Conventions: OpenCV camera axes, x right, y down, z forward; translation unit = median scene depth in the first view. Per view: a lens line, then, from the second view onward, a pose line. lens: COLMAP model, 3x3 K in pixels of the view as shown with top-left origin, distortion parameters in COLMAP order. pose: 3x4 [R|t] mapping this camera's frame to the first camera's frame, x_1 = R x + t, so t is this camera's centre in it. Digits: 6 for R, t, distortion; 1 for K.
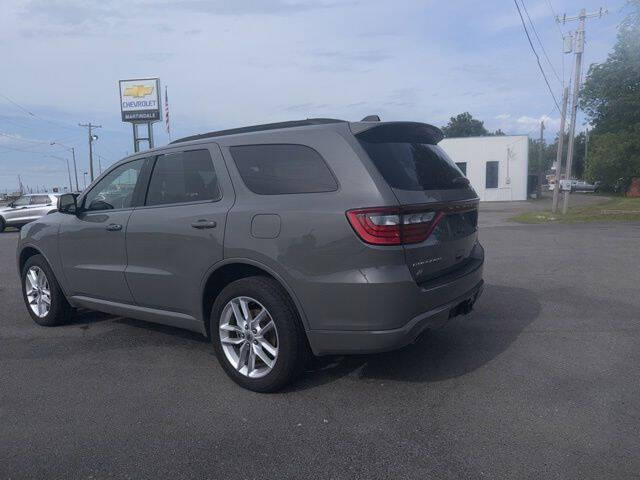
lens RADIAL K [[457.9, 0, 320.9], [0, 457.9, 251.4], [0, 0, 1]] dist [0.009693, 0.001983]
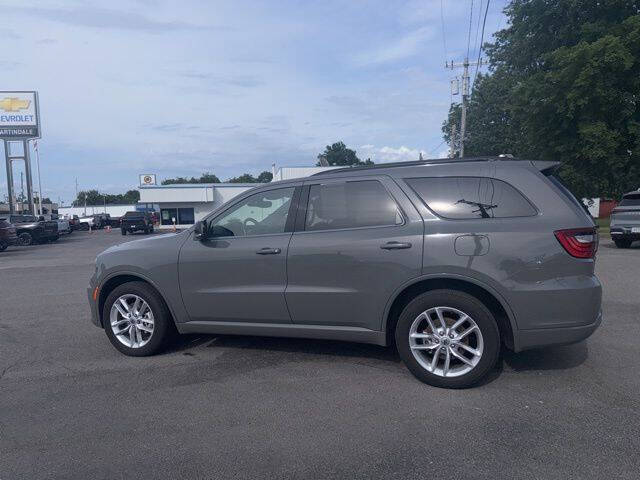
lens RADIAL K [[450.1, 0, 333.8], [0, 450.1, 256.7], [0, 0, 1]] dist [0.058397, -0.057148]
pose [[0.969335, -0.025132, 0.244455, -0.560904], [0.034761, 0.998777, -0.035152, 0.001164], [-0.243272, 0.042572, 0.969023, -0.041826]]
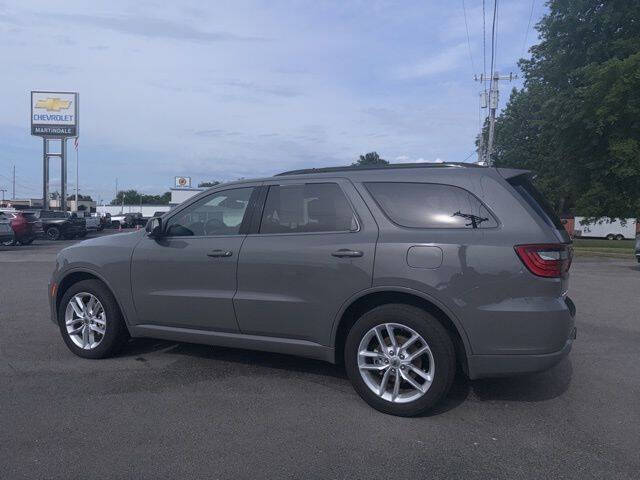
lens RADIAL K [[455.0, 0, 336.1], [0, 455.0, 239.4], [0, 0, 1]] dist [0.059821, -0.057578]
pose [[0.980178, 0.033579, 0.195252, -0.399663], [-0.015695, 0.995595, -0.092430, 0.003820], [-0.197496, 0.087534, 0.976388, -0.015947]]
